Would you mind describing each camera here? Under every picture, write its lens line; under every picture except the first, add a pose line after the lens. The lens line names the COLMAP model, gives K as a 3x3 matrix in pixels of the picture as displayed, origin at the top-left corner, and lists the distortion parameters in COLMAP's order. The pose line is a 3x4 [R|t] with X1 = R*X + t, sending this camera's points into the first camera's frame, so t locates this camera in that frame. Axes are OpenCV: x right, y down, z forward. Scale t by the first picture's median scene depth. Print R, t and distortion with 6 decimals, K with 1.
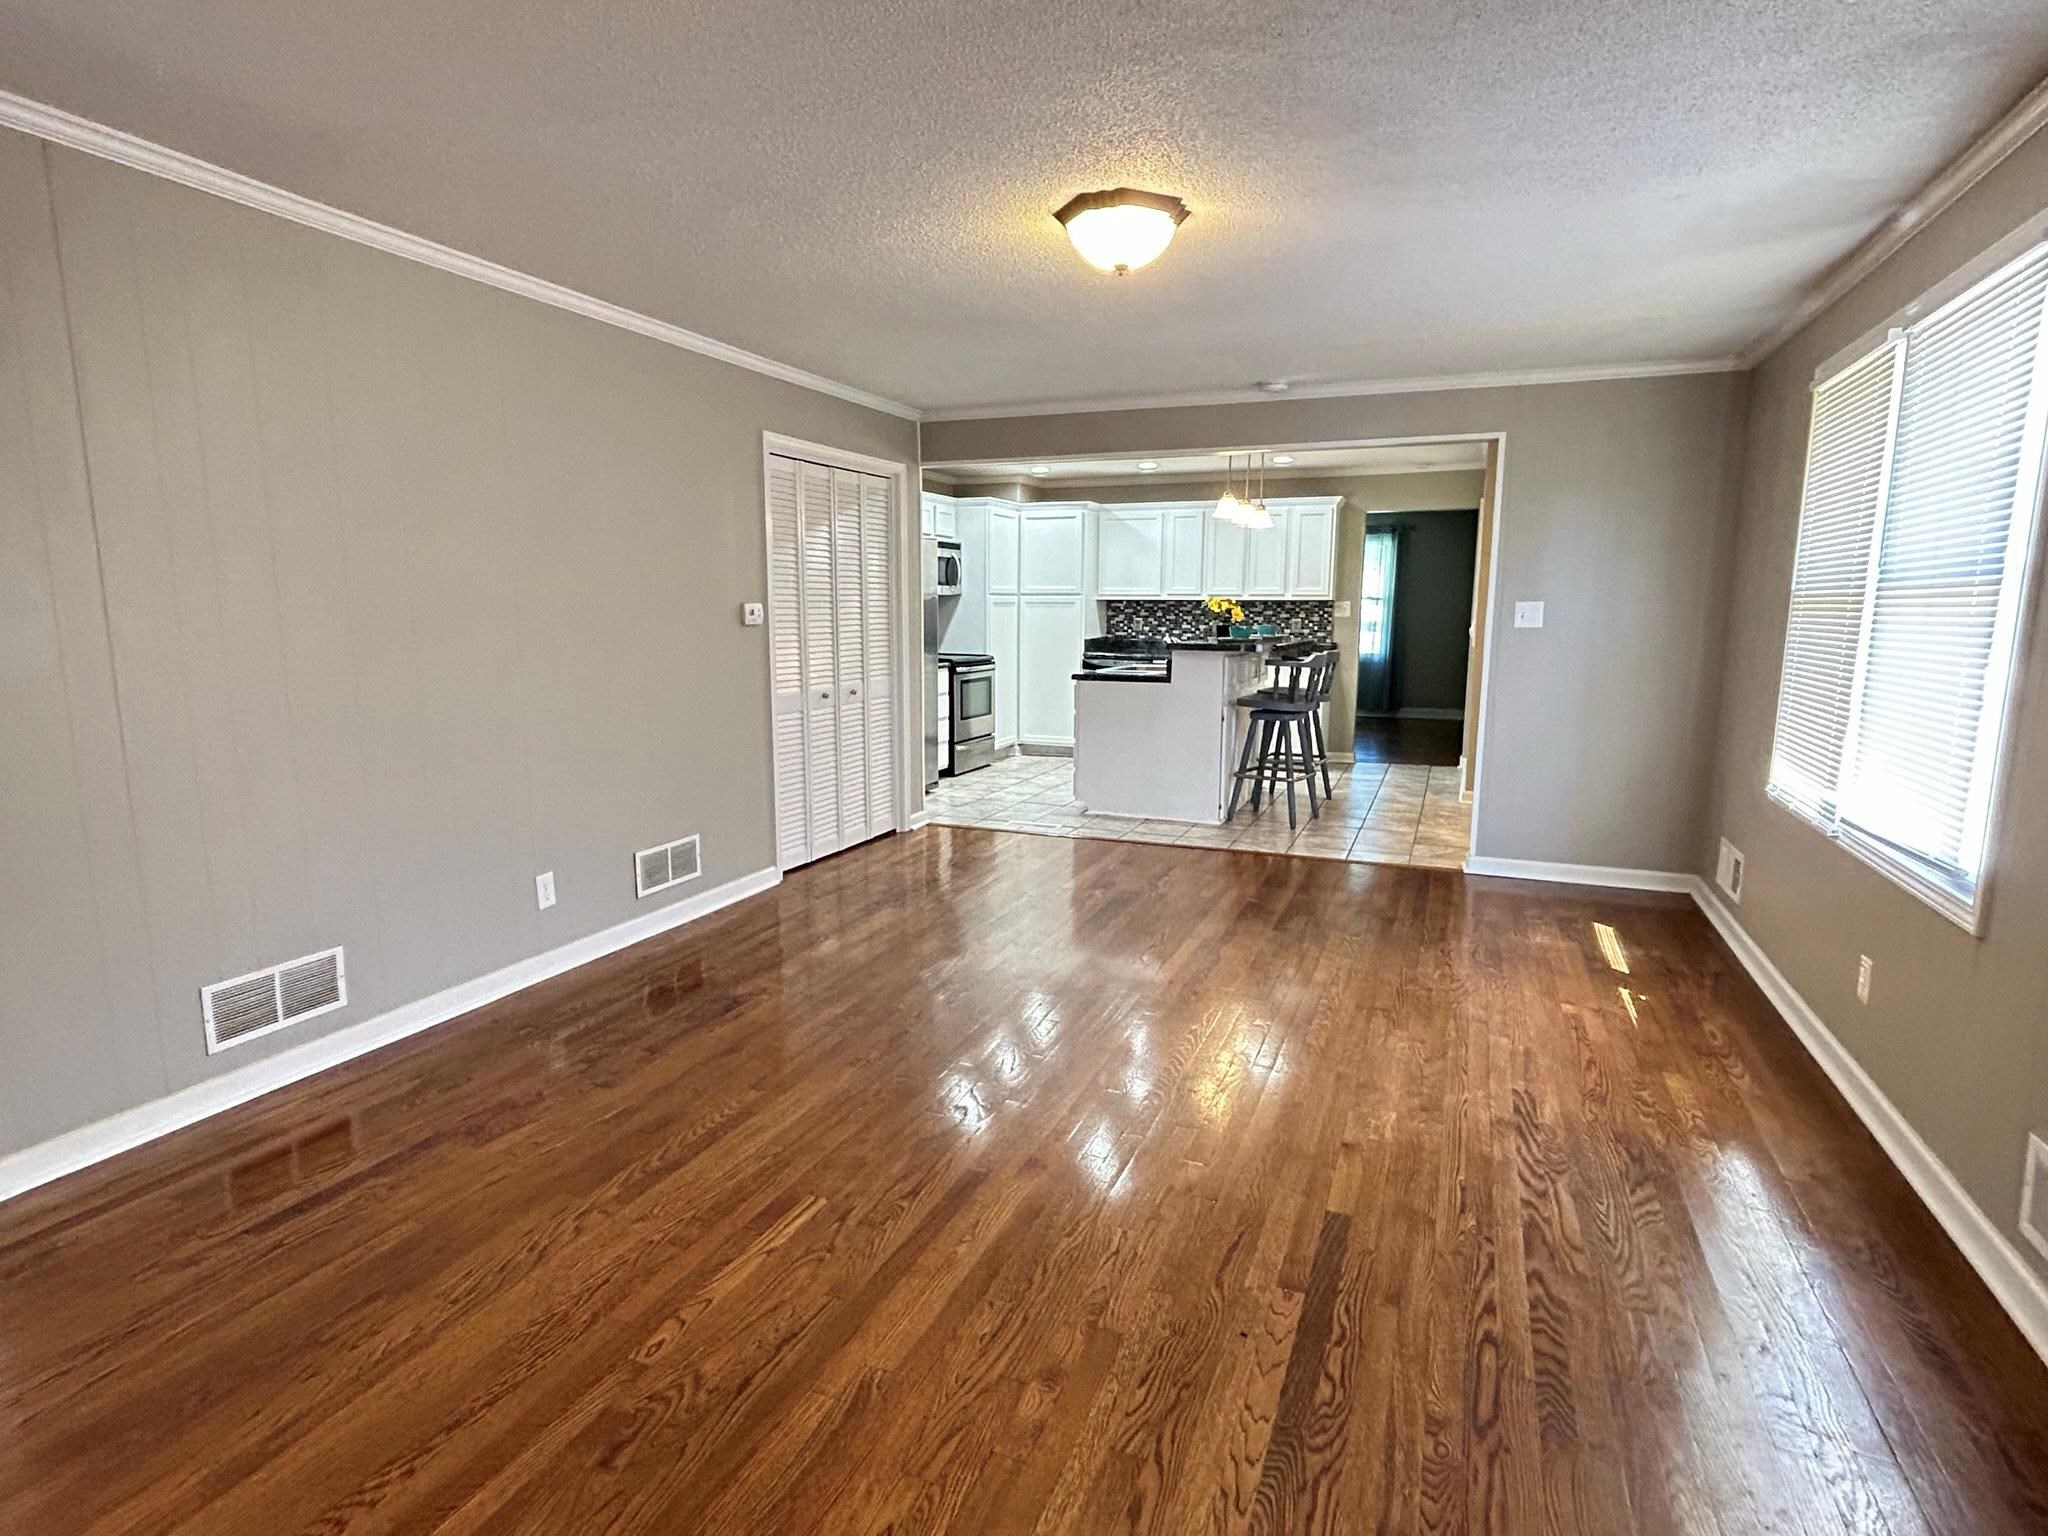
lens RADIAL K [[1075.1, 0, 1005.5], [0, 1075.1, 785.7], [0, 0, 1]] dist [-0.014553, -0.000061]
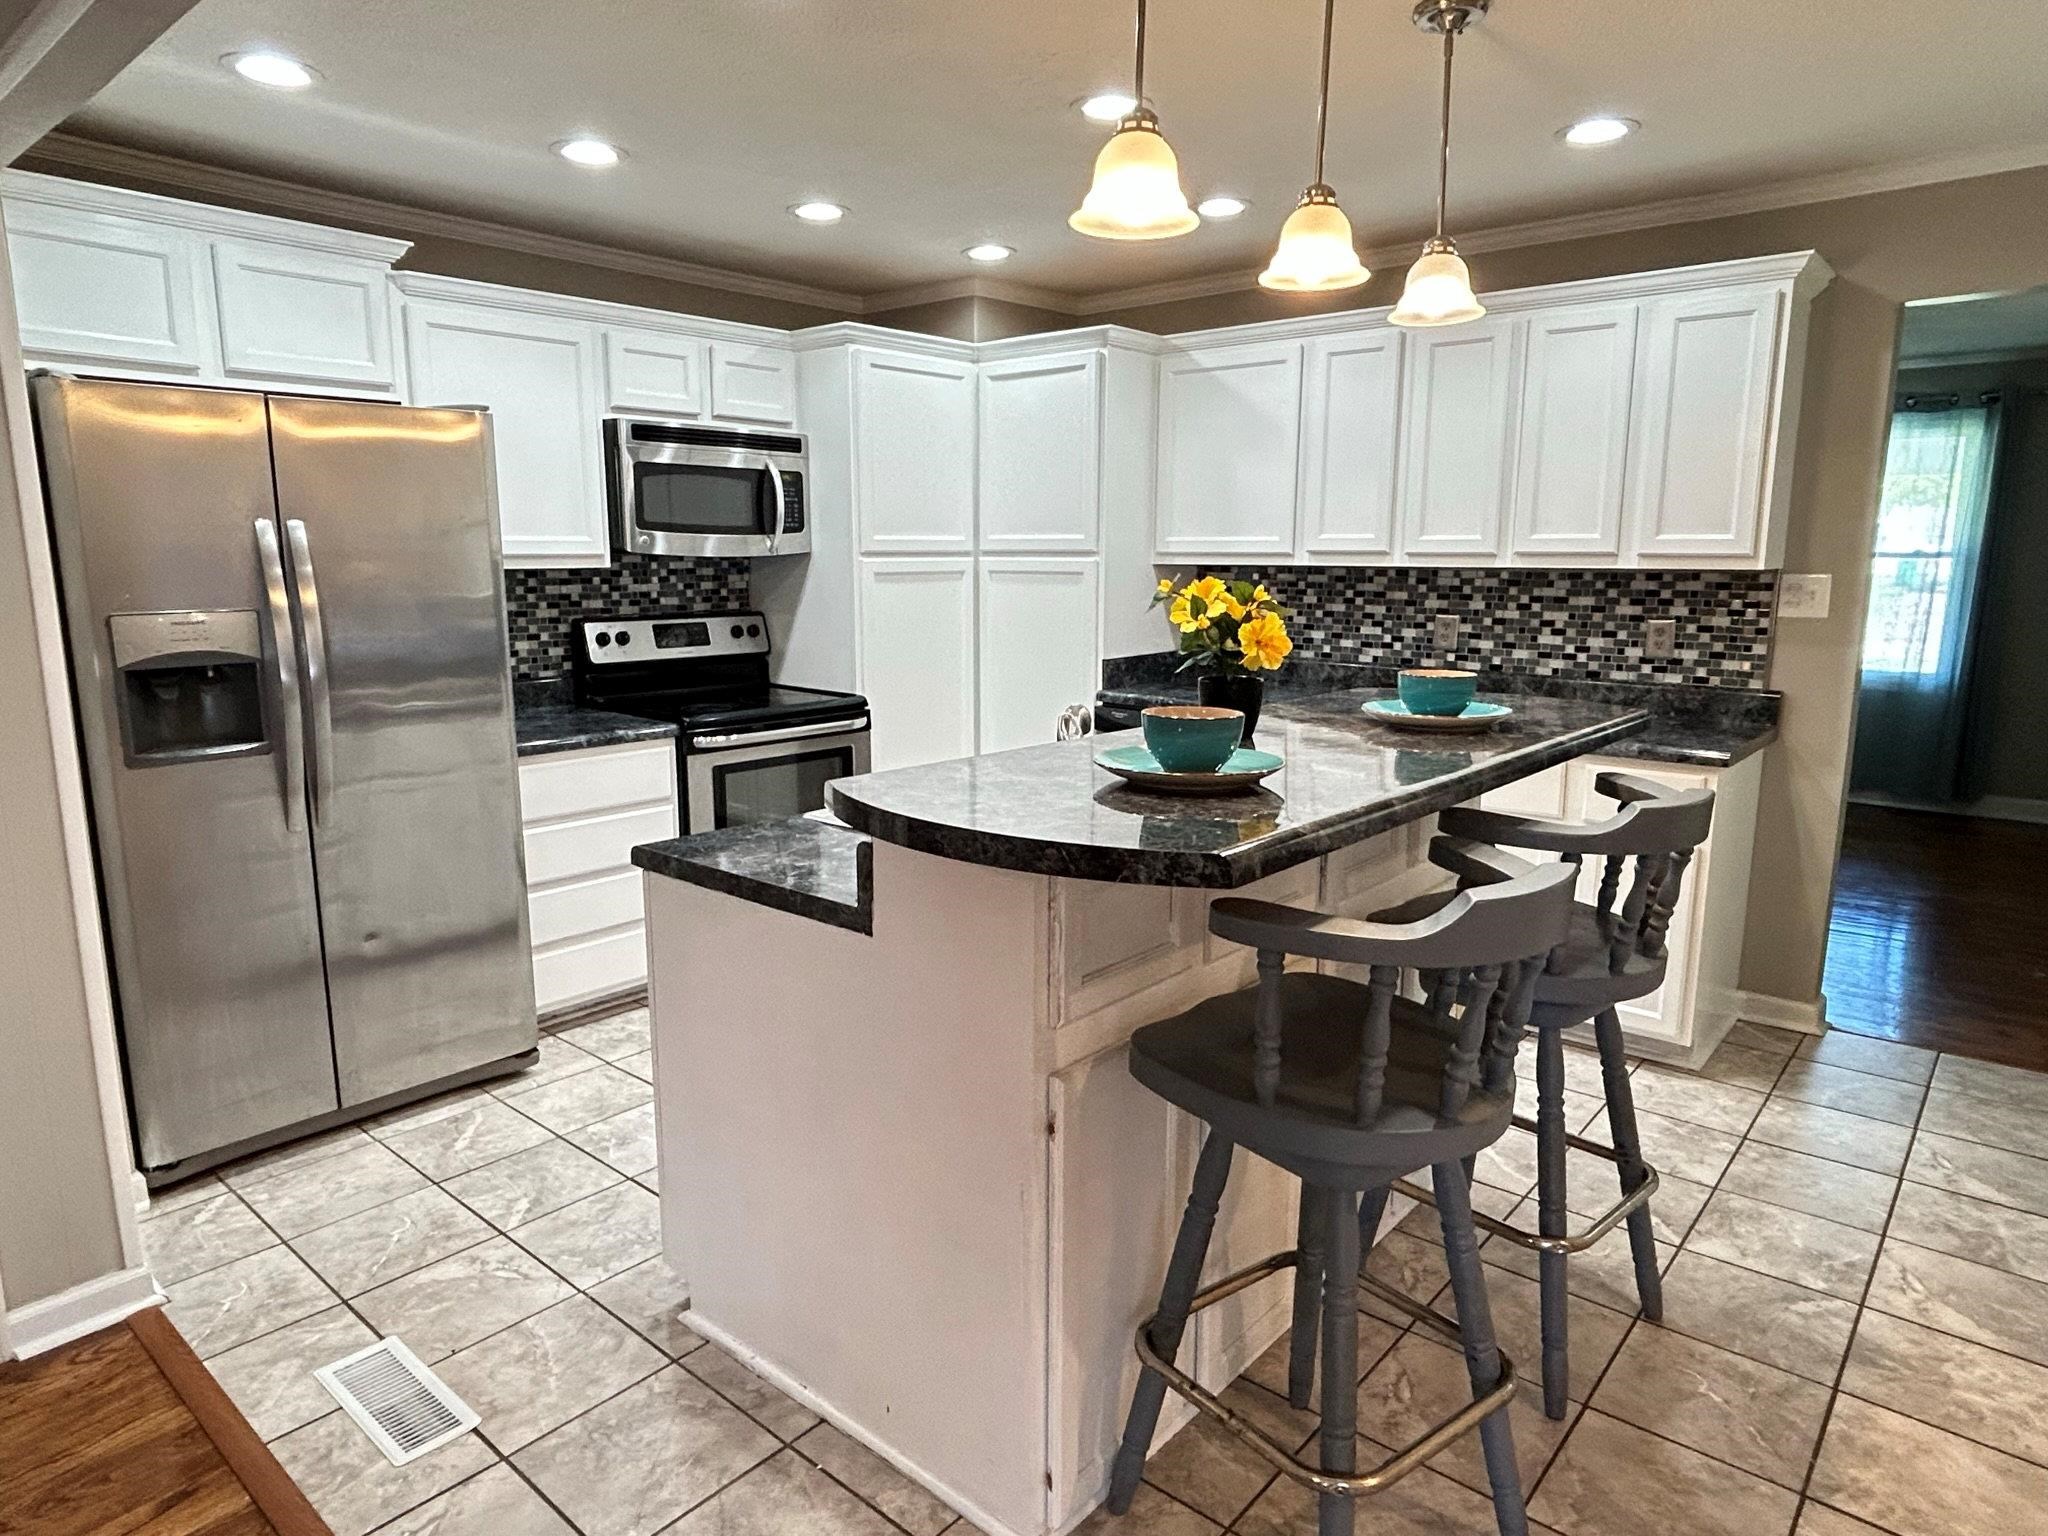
lens RADIAL K [[1233.5, 0, 1019.9], [0, 1233.5, 767.4], [0, 0, 1]] dist [0.003651, -0.011887]
pose [[0.951767, 0.052368, -0.302319, 0.192344], [-0.049871, 0.998628, 0.015978, -0.101011], [0.302741, -0.000130, 0.953073, 0.532849]]
